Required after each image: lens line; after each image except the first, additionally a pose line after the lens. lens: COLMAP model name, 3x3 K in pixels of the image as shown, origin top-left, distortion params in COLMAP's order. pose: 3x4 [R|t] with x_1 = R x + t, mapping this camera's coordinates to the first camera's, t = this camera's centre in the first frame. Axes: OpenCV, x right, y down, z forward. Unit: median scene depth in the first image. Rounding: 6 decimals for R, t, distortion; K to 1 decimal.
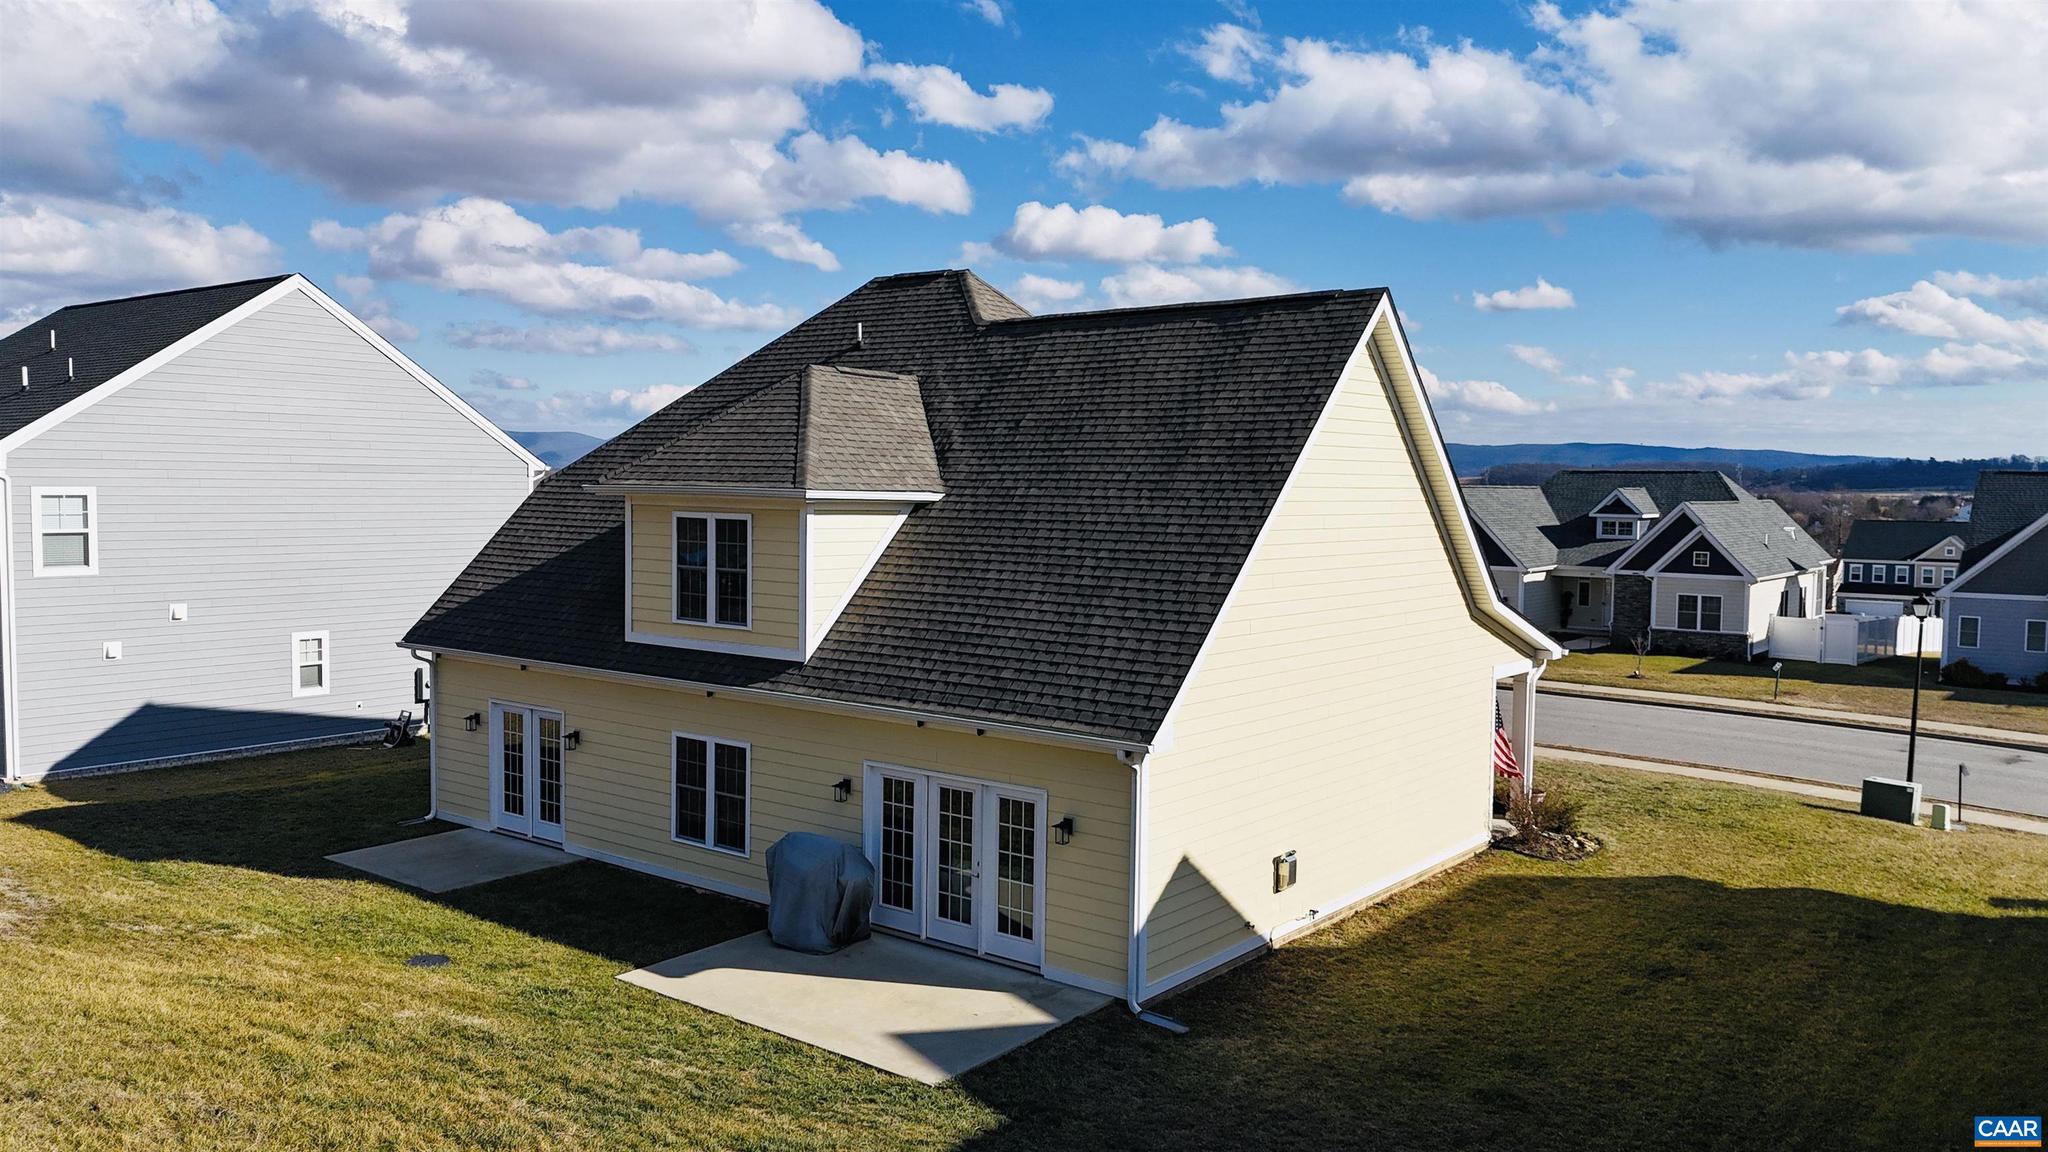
lens RADIAL K [[1505.1, 0, 1024.0], [0, 1505.1, 576.0], [0, 0, 1]] dist [0.089308, -0.100099]
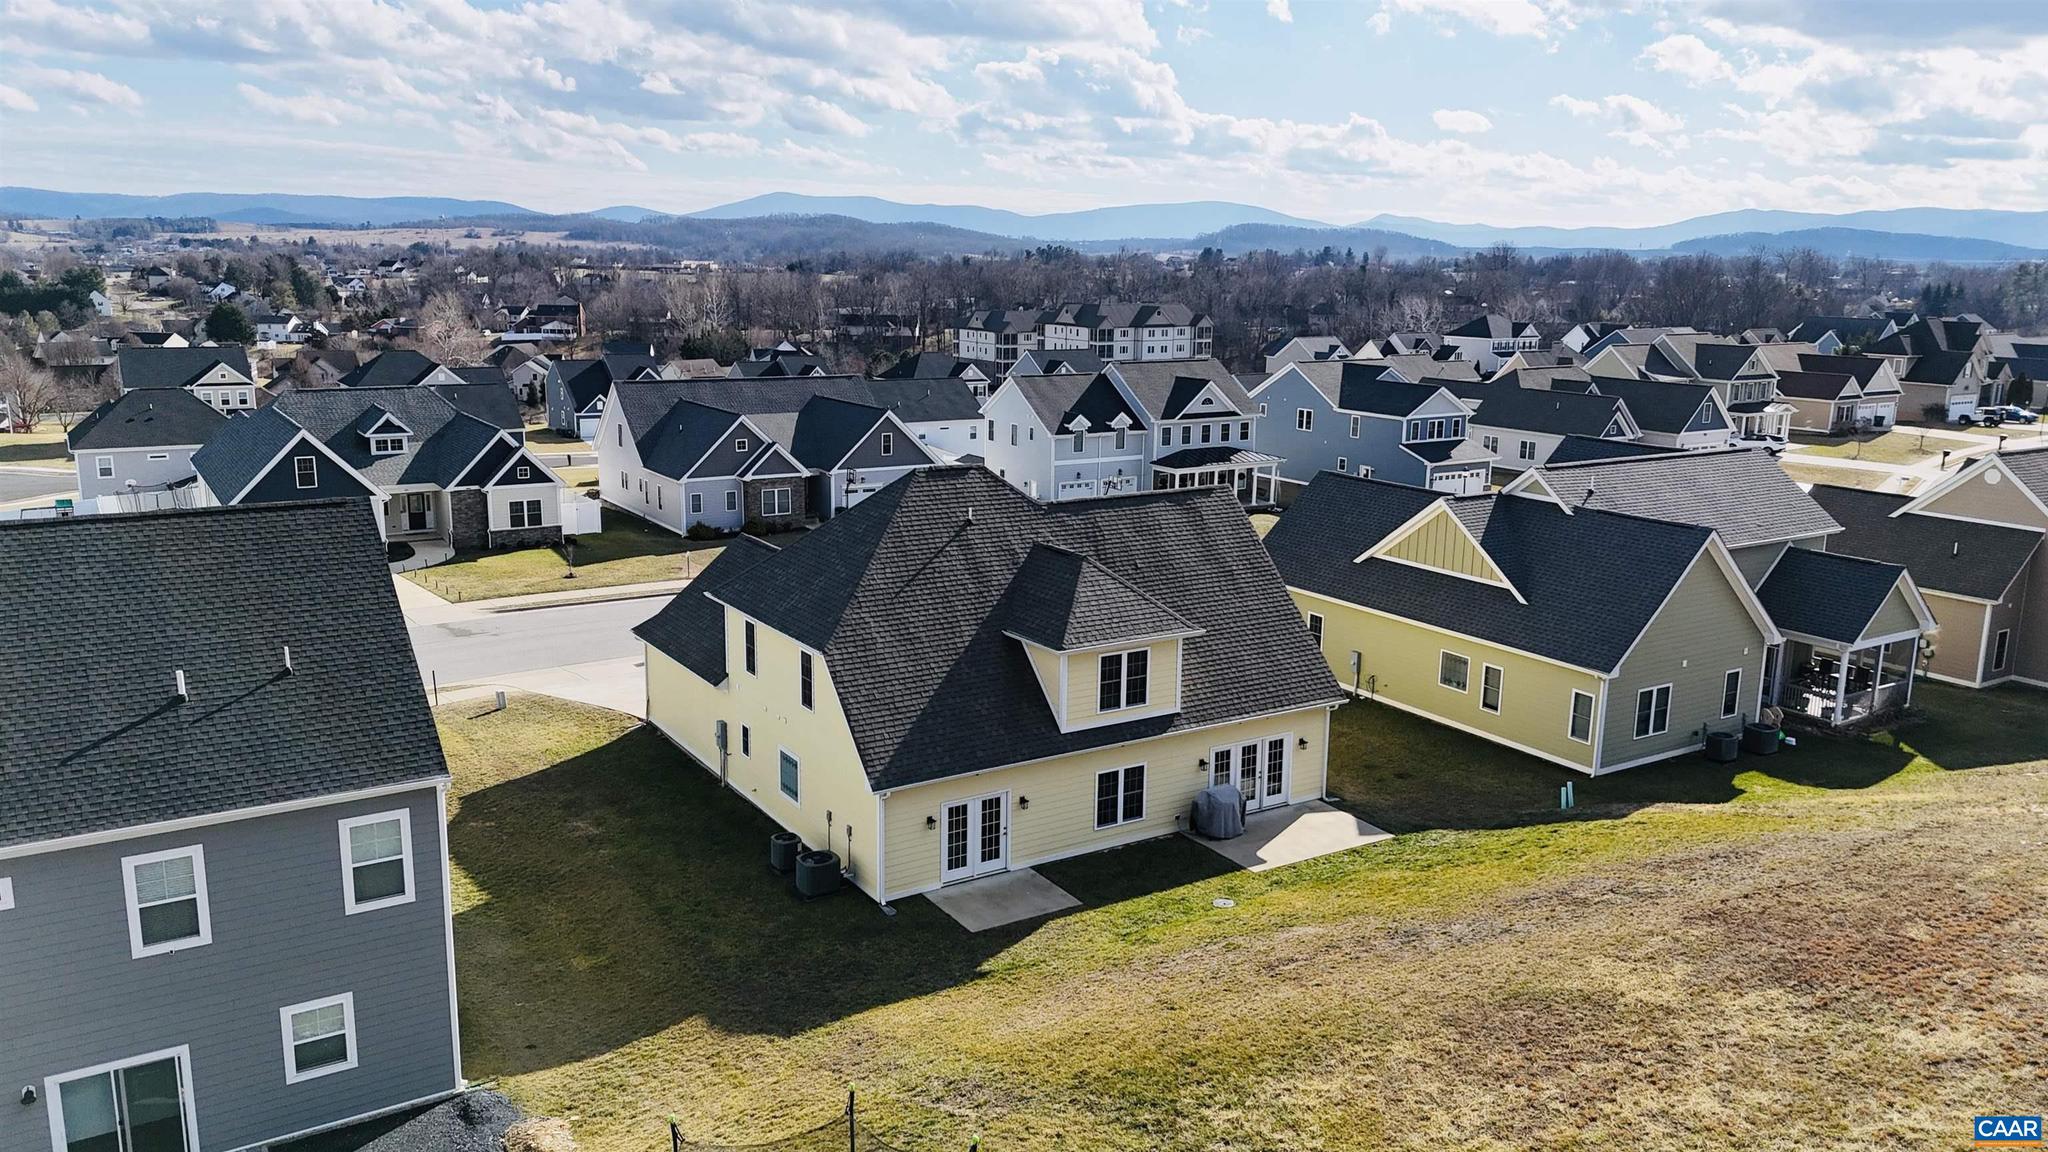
lens RADIAL K [[1505.1, 0, 1024.0], [0, 1505.1, 576.0], [0, 0, 1]] dist [0.089308, -0.100099]
pose [[0.345375, -0.205697, 0.915645, -1.857451], [0.053632, 0.978415, 0.199569, -0.488523], [-0.936931, -0.019818, 0.348952, 0.463671]]
